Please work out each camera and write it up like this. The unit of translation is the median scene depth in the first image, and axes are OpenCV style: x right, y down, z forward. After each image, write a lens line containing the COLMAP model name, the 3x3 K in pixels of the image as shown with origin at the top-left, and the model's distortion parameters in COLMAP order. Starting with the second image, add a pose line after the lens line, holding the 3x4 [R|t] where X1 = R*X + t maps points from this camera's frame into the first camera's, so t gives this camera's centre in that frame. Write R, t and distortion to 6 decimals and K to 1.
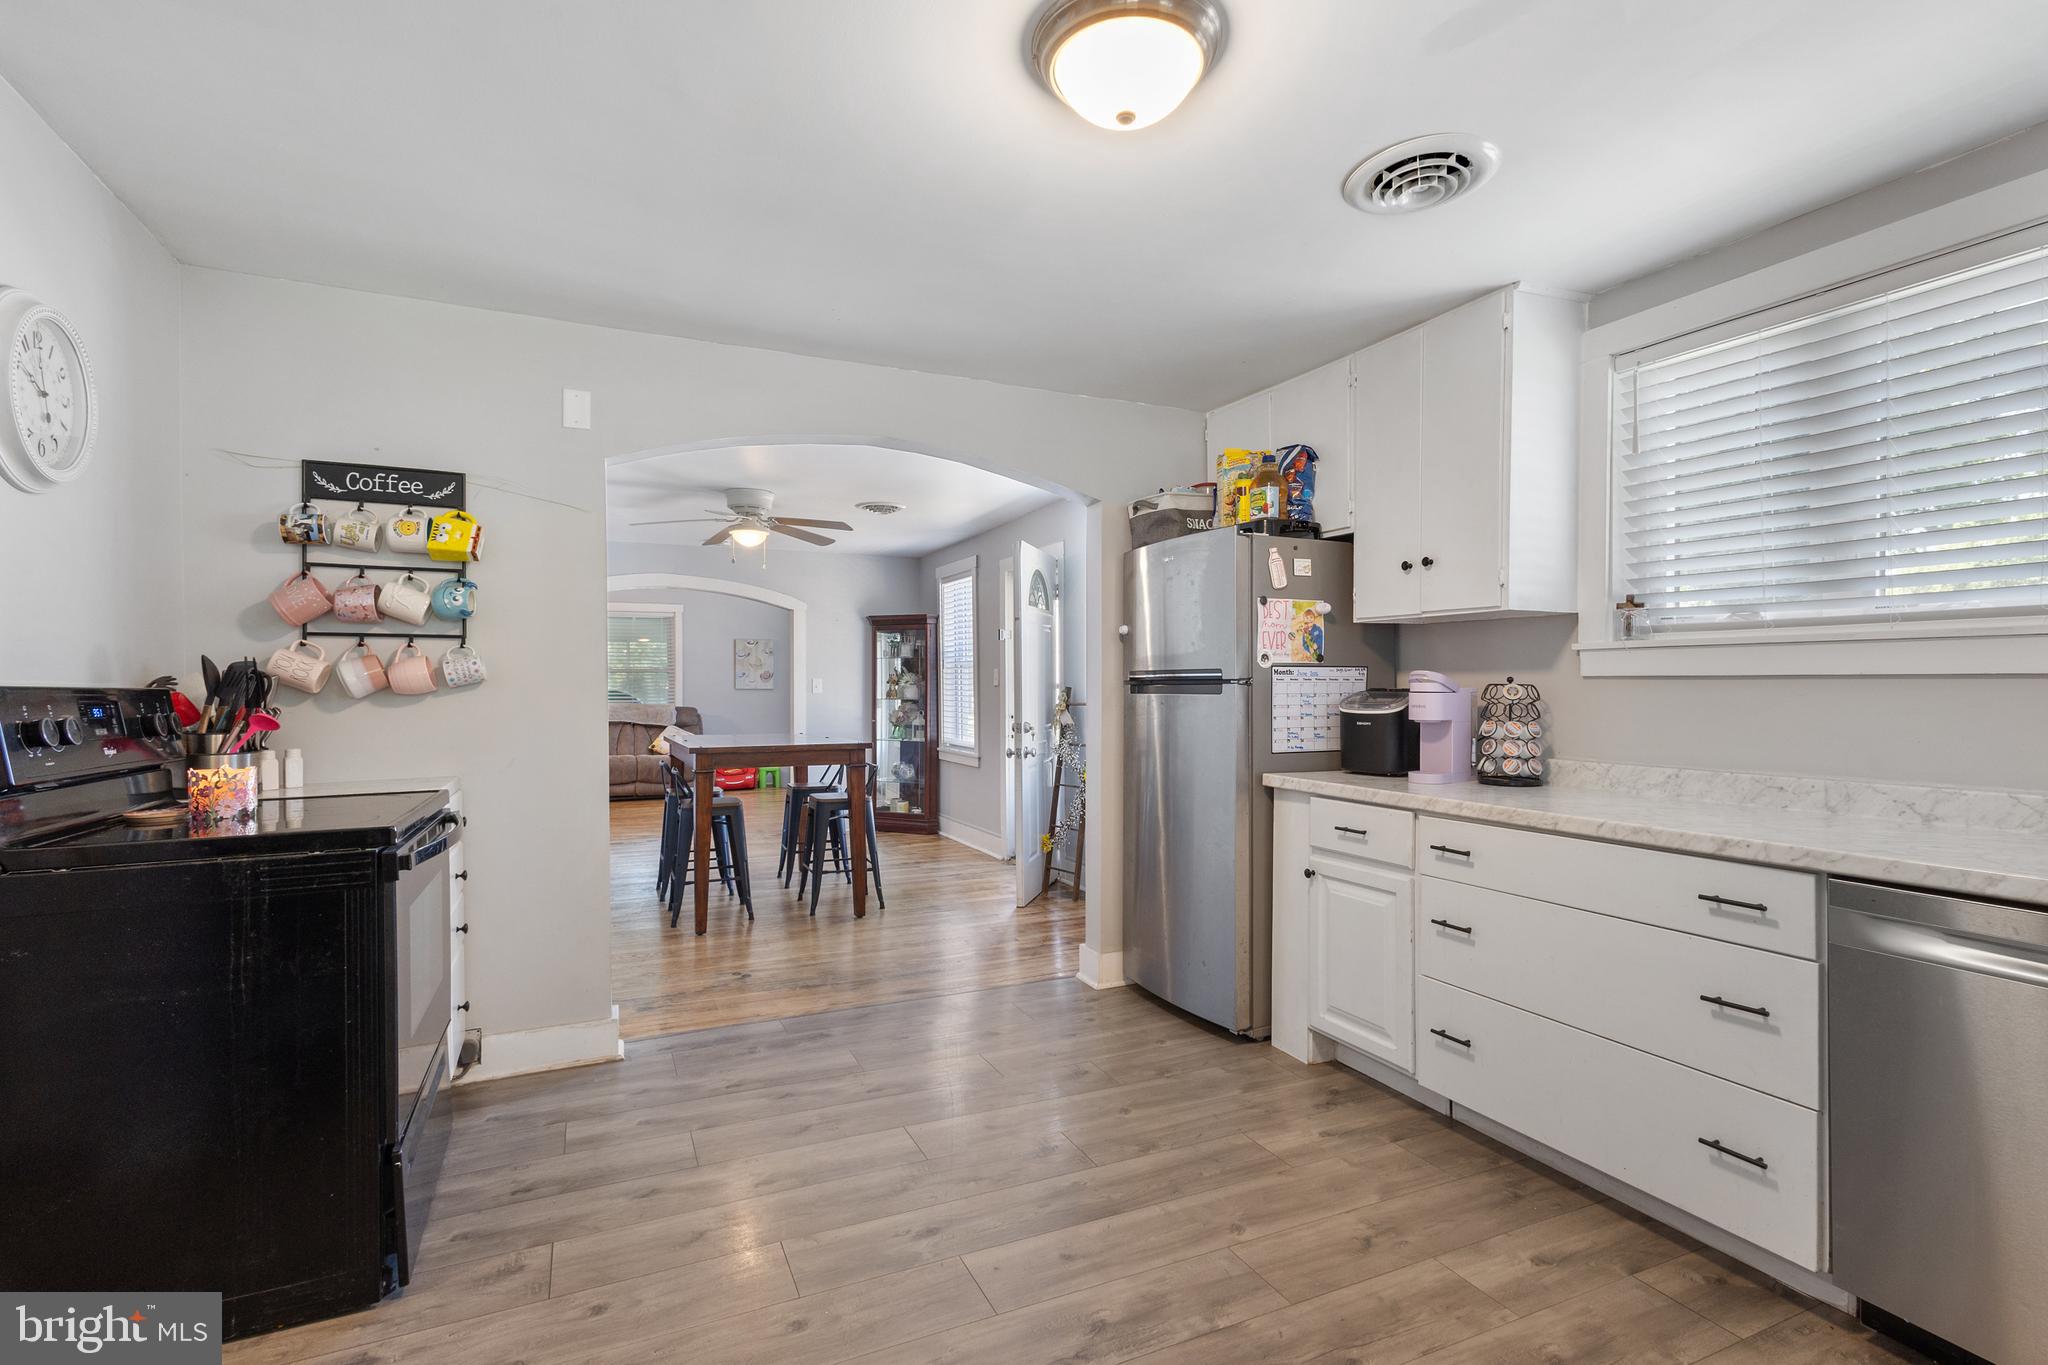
lens RADIAL K [[938.0, 0, 1024.3], [0, 938.0, 689.5], [0, 0, 1]] dist [0.007132, 0.000554]
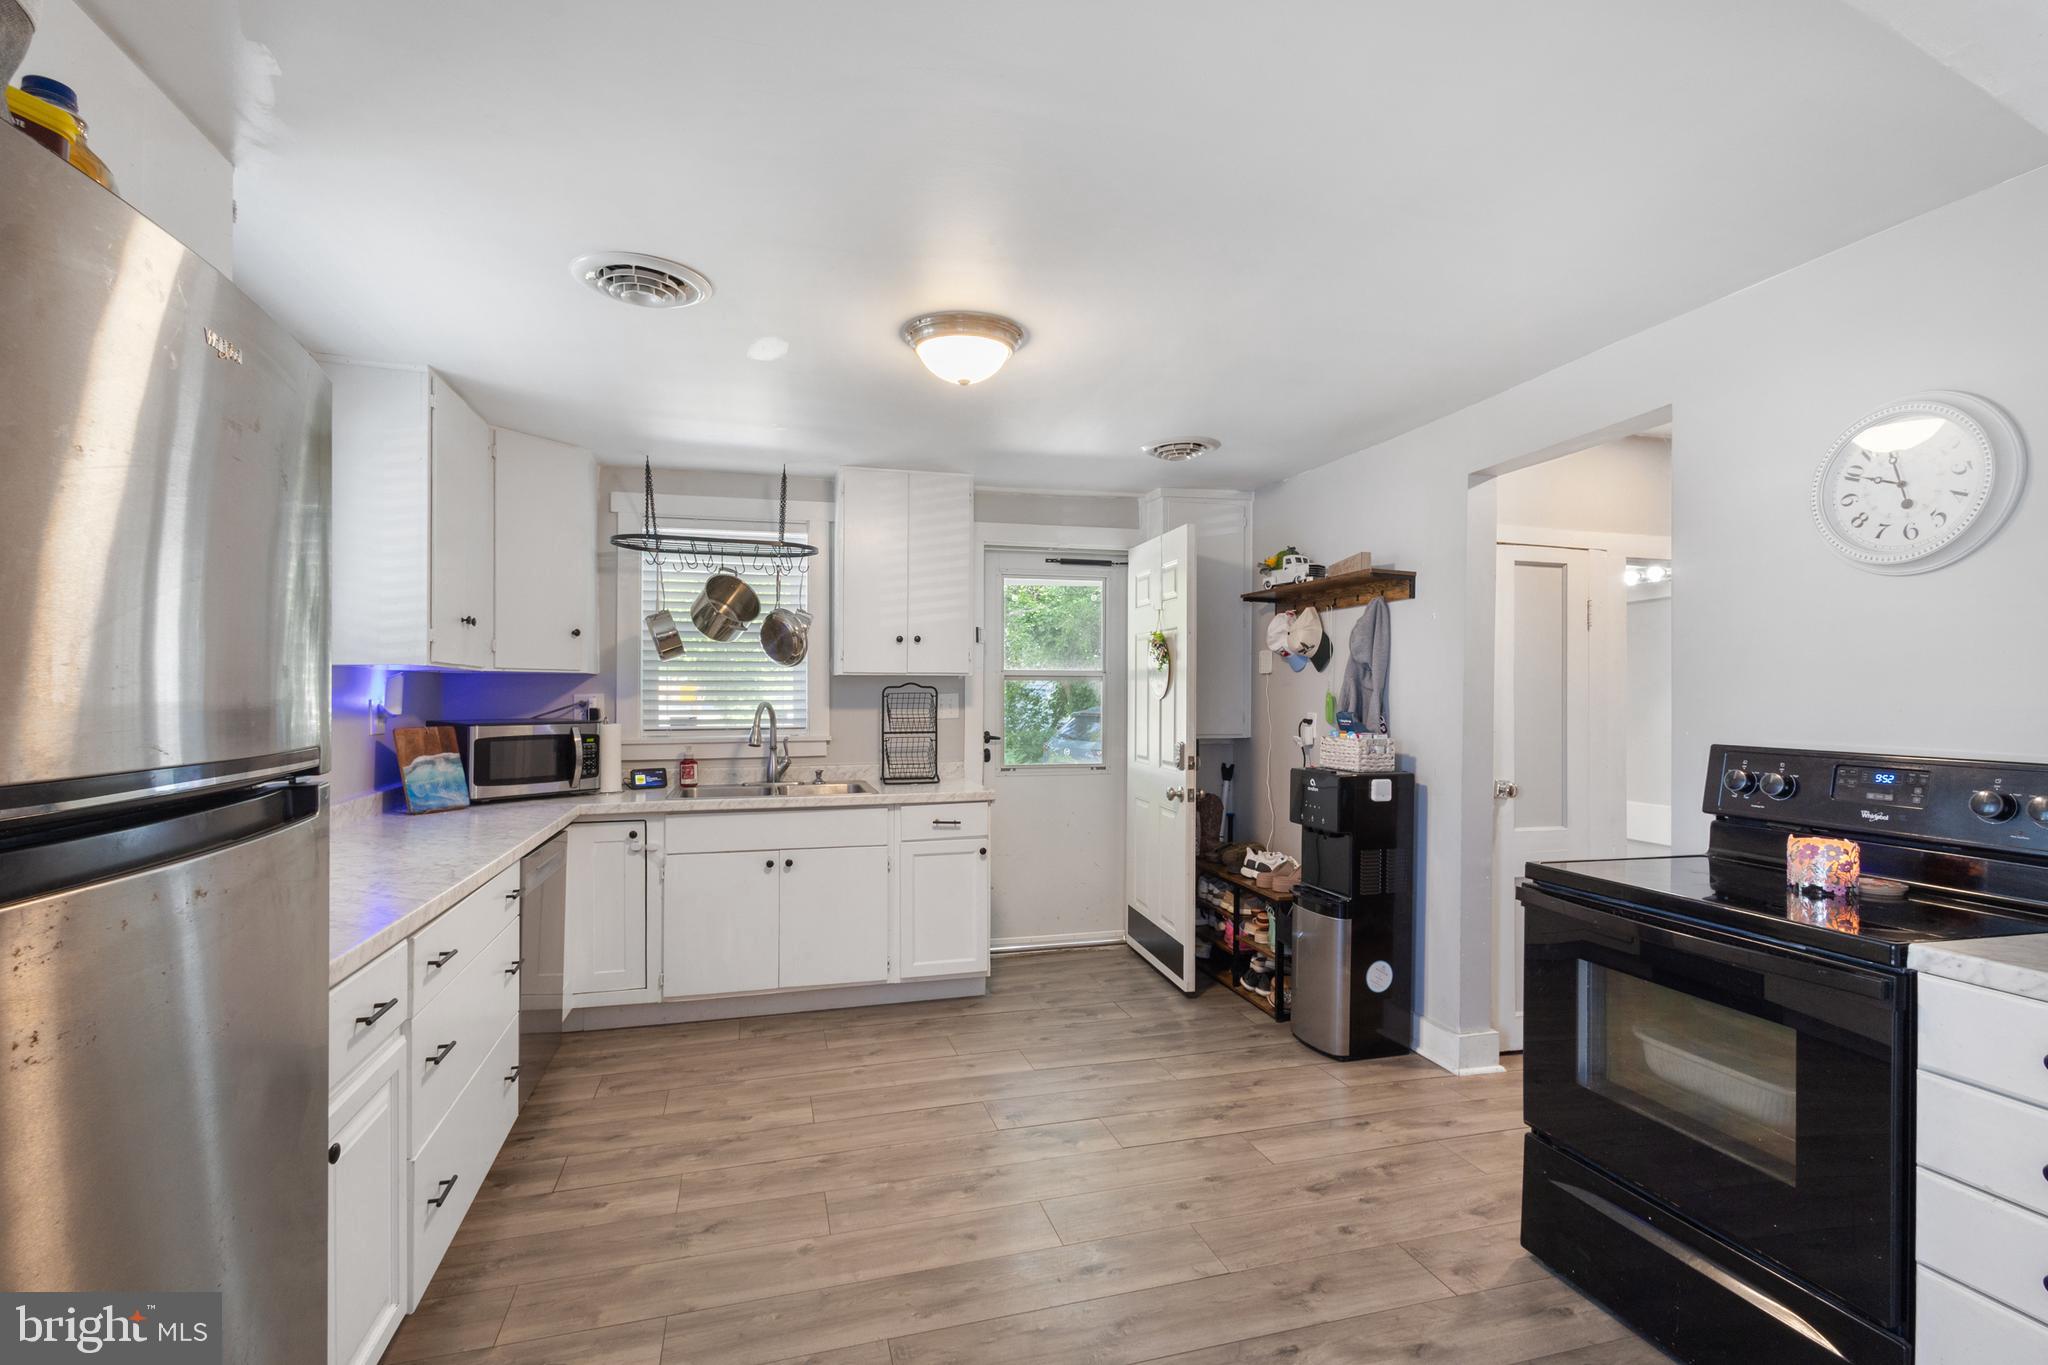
lens RADIAL K [[938.0, 0, 1024.3], [0, 938.0, 689.5], [0, 0, 1]] dist [0.007132, 0.000554]
pose [[-0.988059, 0.000890, 0.154070, -0.123234], [0.000356, 0.999994, -0.003493, -0.042907], [-0.154073, -0.003397, -0.988054, 1.323216]]
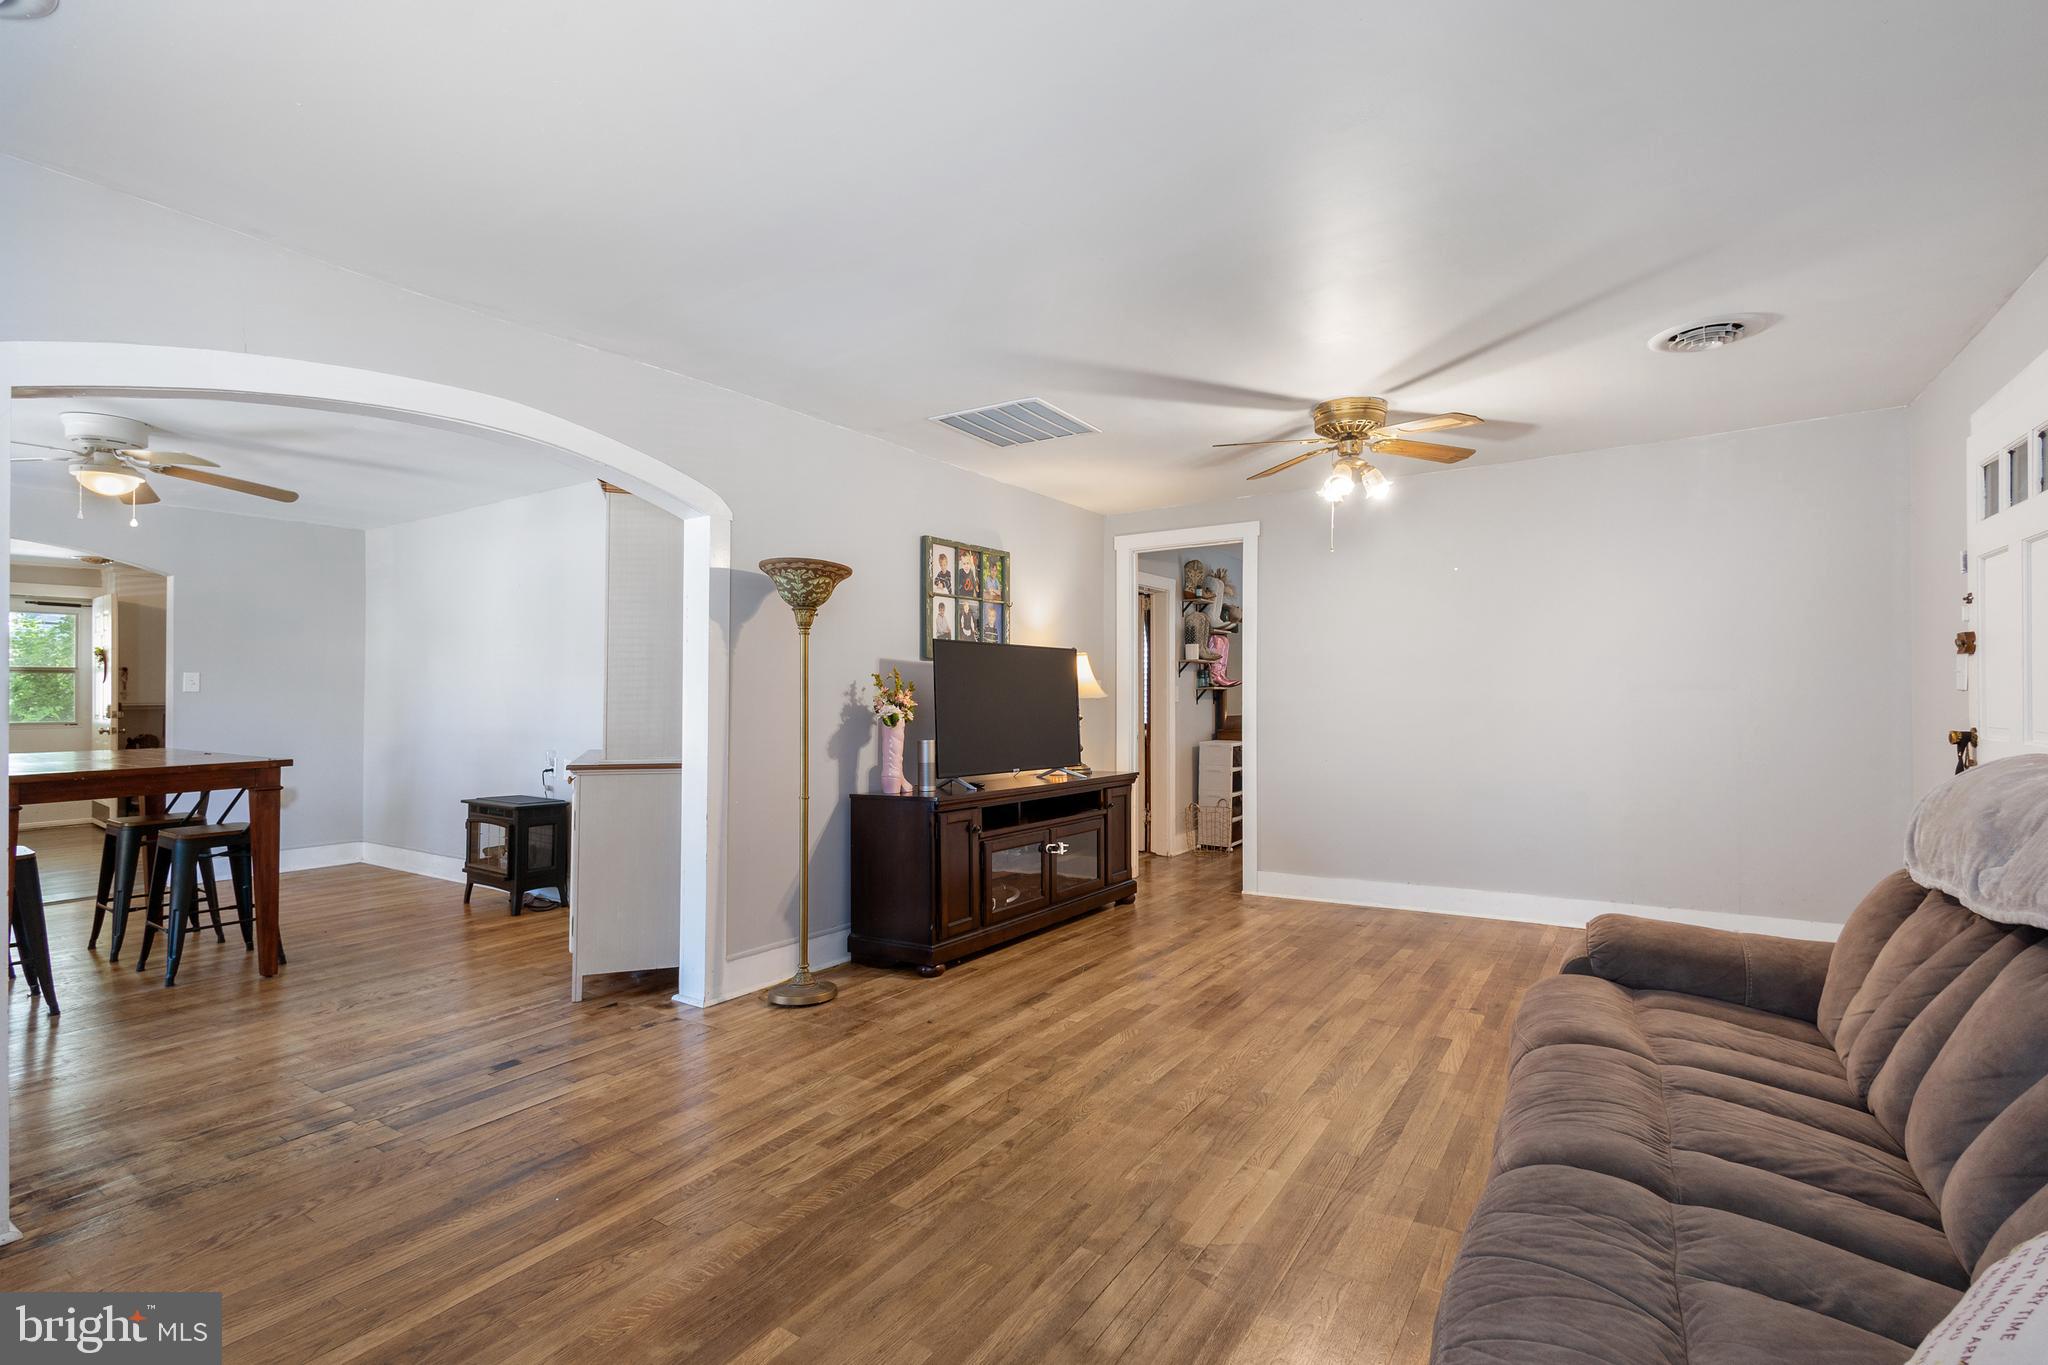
lens RADIAL K [[938.0, 0, 1024.3], [0, 938.0, 689.5], [0, 0, 1]] dist [0.007132, 0.000554]
pose [[-0.848955, 0.001334, -0.528463, -0.893000], [0.004744, 0.999976, -0.005097, 0.009793], [0.528444, -0.006834, -0.848941, 3.496157]]
